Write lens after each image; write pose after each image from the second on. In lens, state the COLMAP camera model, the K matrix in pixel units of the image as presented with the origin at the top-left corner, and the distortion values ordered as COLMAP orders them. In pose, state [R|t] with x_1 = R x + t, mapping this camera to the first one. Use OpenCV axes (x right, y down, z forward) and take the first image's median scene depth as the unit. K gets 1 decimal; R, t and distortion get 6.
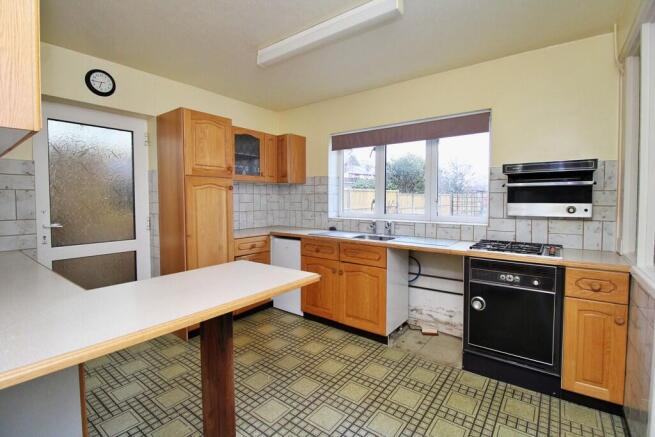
lens RADIAL K [[302.9, 0, 330.4], [0, 302.9, 209.7], [0, 0, 1]] dist [0.001250, -0.000081]
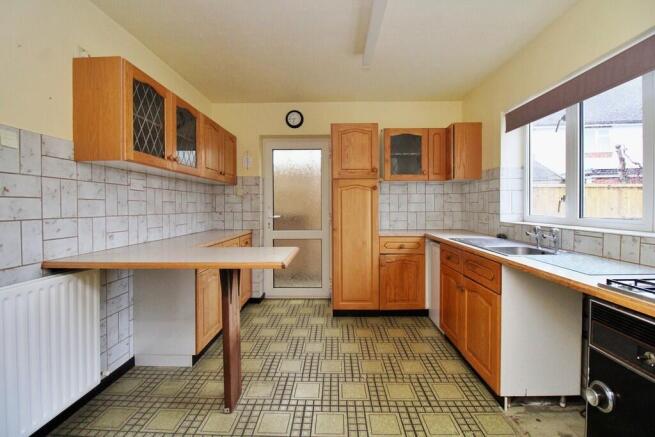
lens RADIAL K [[302.9, 0, 330.4], [0, 302.9, 209.7], [0, 0, 1]] dist [0.001250, -0.000081]
pose [[0.588168, 0.007557, -0.808703, 0.421144], [-0.026361, 0.999604, -0.009831, 0.018199], [0.808309, 0.027101, 0.588134, 0.244404]]
